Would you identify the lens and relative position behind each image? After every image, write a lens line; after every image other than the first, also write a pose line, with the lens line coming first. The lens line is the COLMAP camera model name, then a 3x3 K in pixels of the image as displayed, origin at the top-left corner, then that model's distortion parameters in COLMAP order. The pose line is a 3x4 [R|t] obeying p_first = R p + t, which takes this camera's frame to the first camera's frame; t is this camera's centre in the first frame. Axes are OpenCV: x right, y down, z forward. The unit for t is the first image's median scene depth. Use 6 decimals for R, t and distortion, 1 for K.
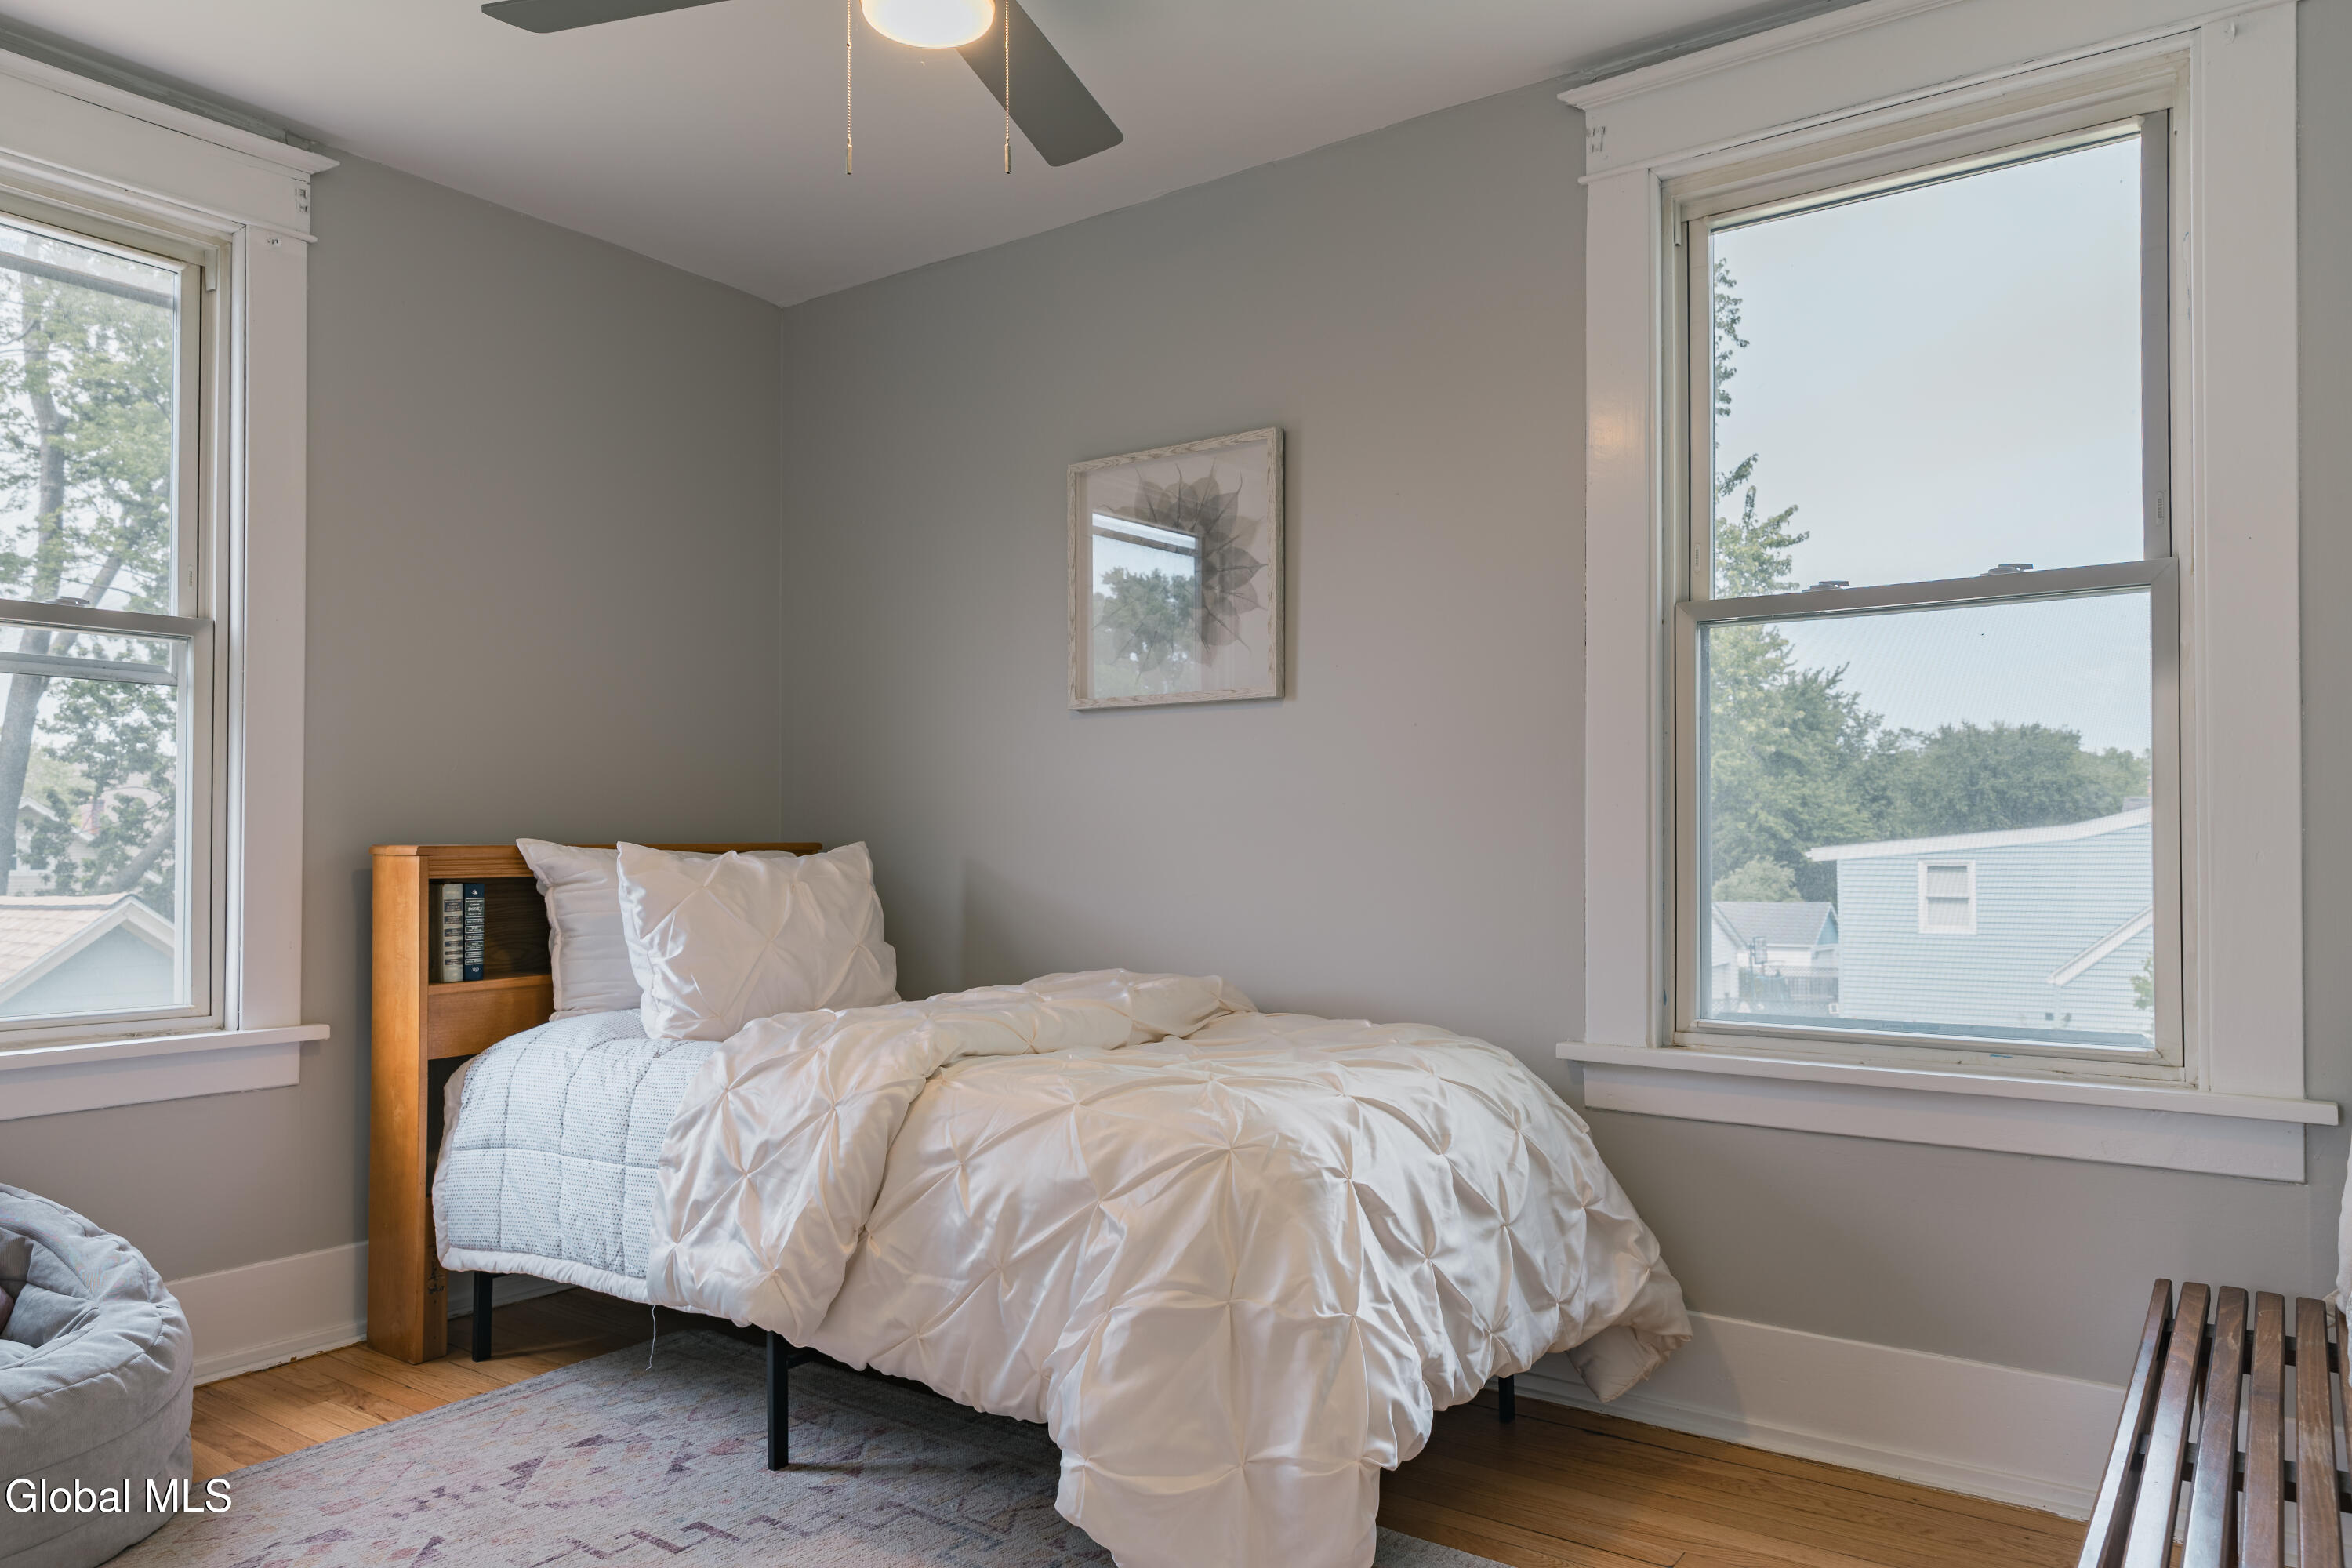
lens RADIAL K [[1607.0, 0, 1219.1], [0, 1607.0, 837.3], [0, 0, 1]] dist [0.016515, -0.005074]
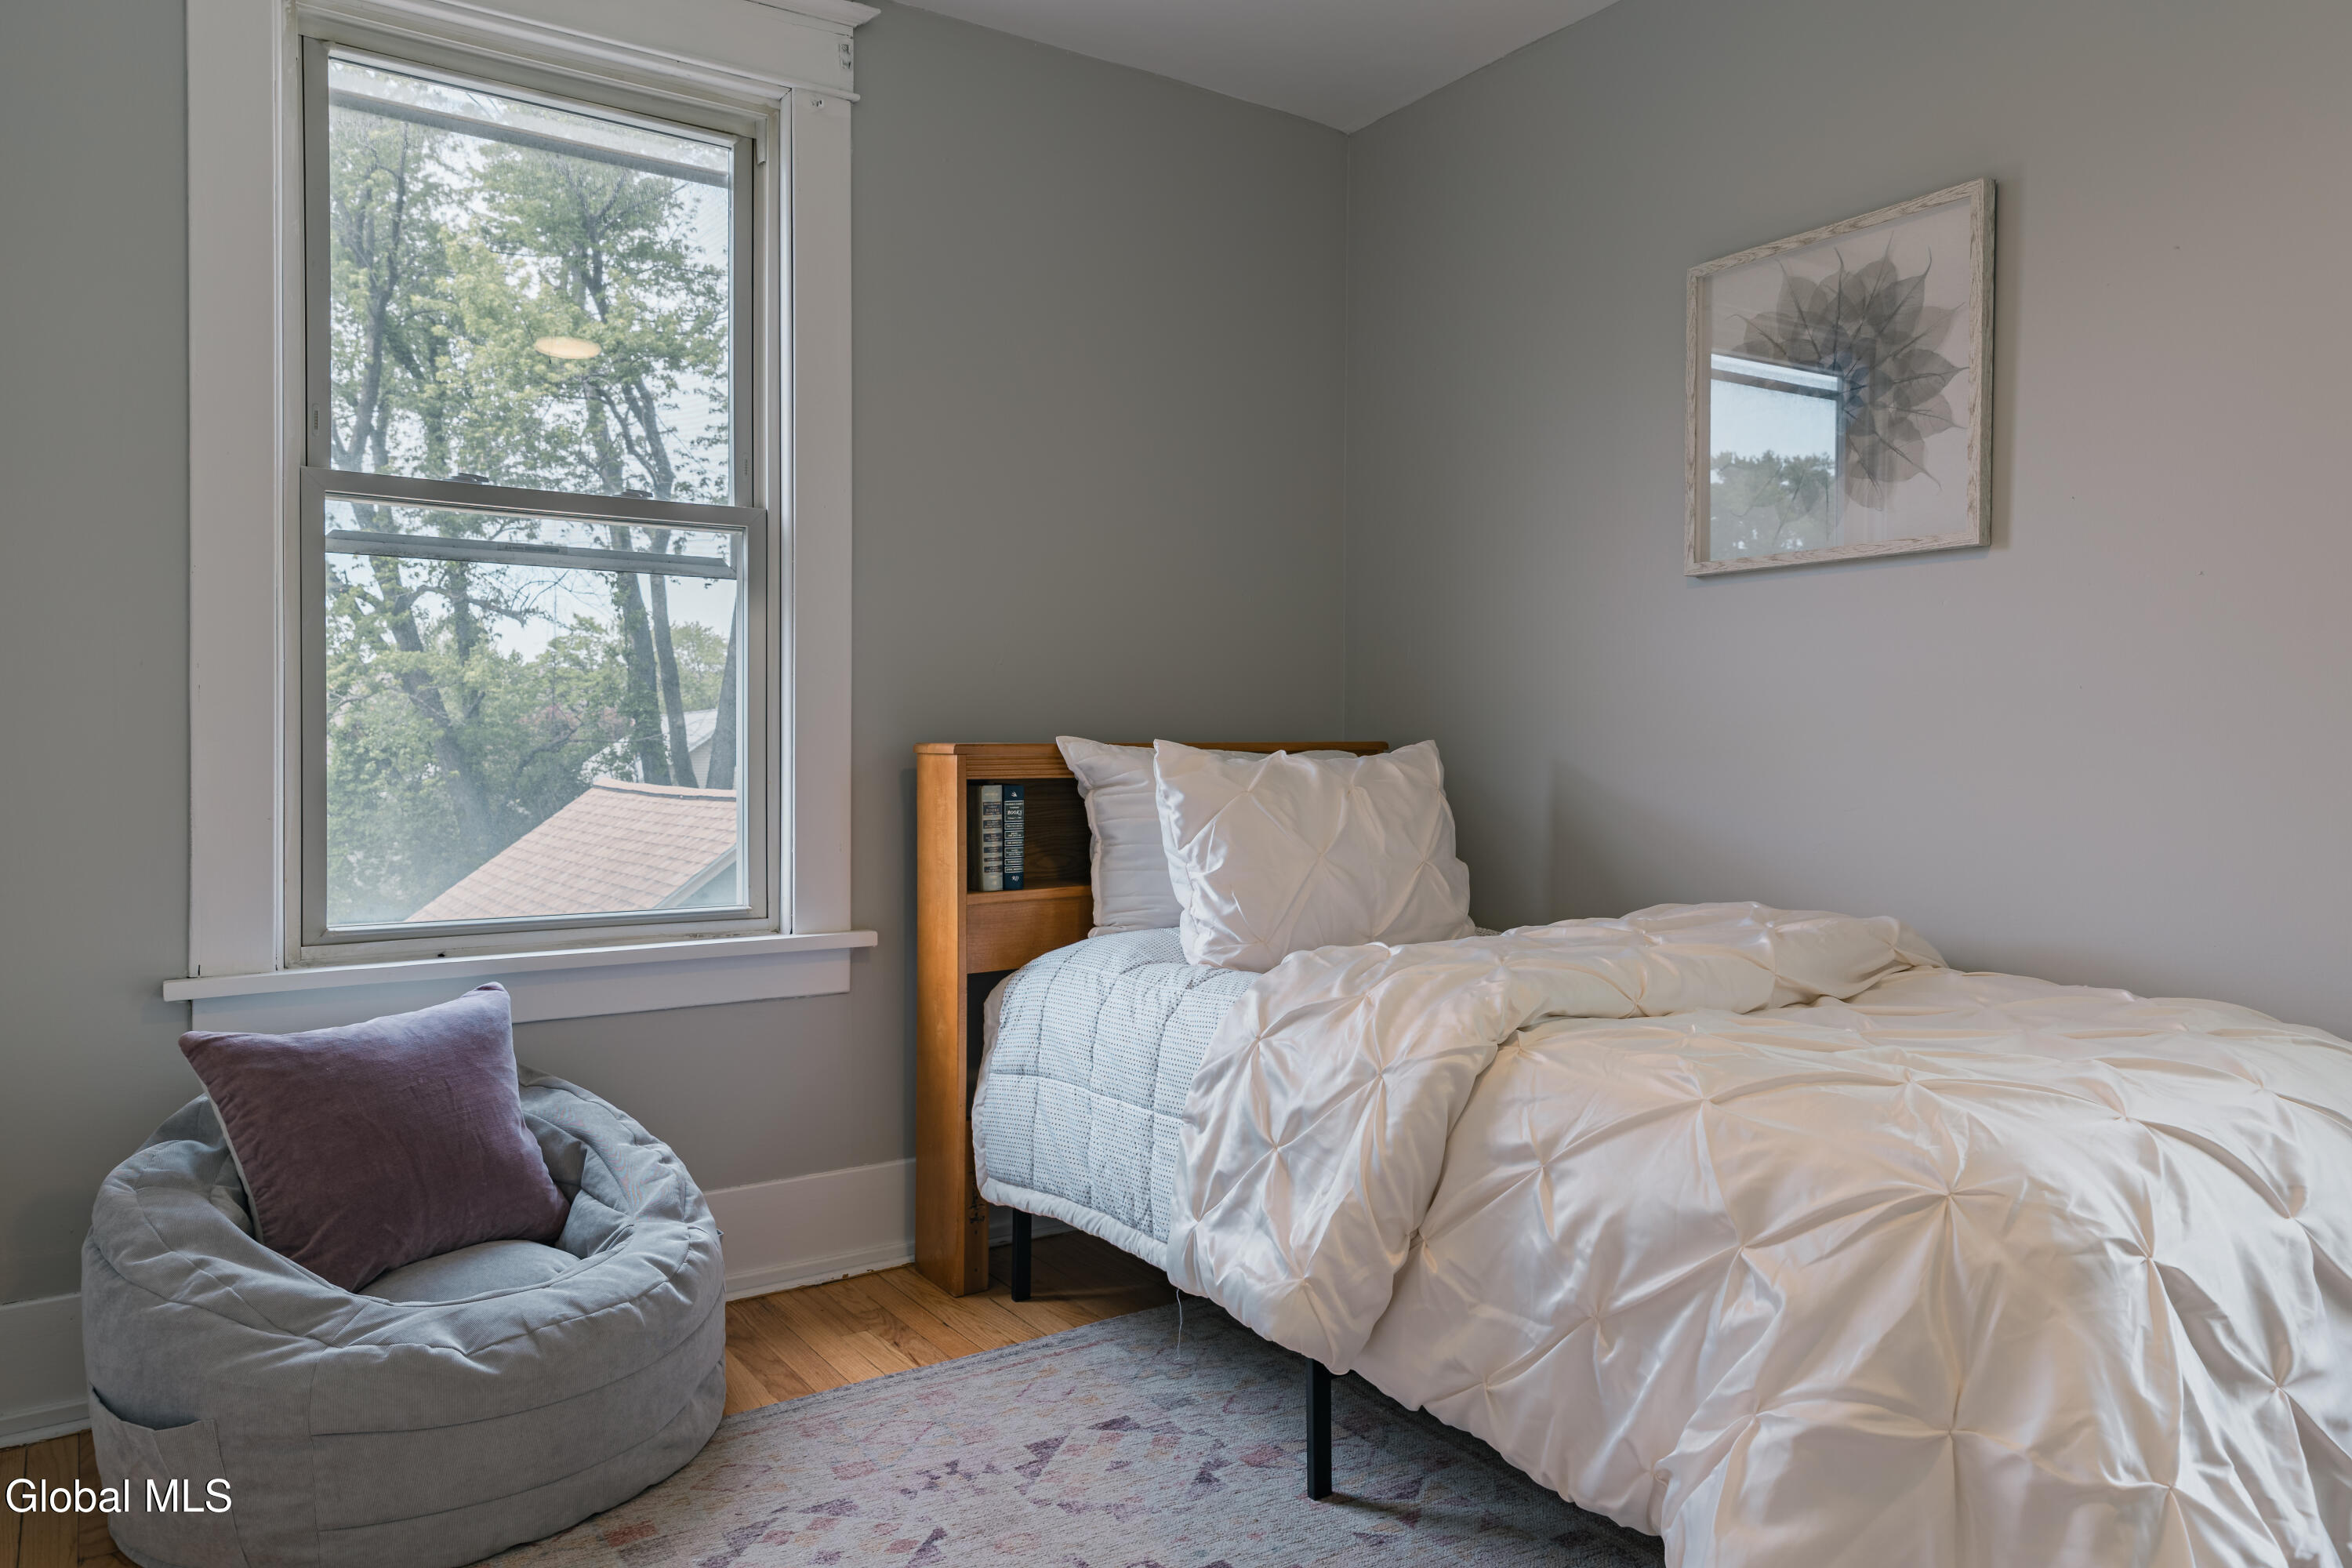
lens RADIAL K [[1607.0, 0, 1187.7], [0, 1607.0, 783.8], [0, 0, 1]] dist [0.016515, -0.005074]
pose [[0.927793, 0.010362, -0.372951, -0.030429], [-0.000106, 0.999622, 0.027510, 0.003140], [0.373095, -0.025484, 0.927443, 0.208536]]
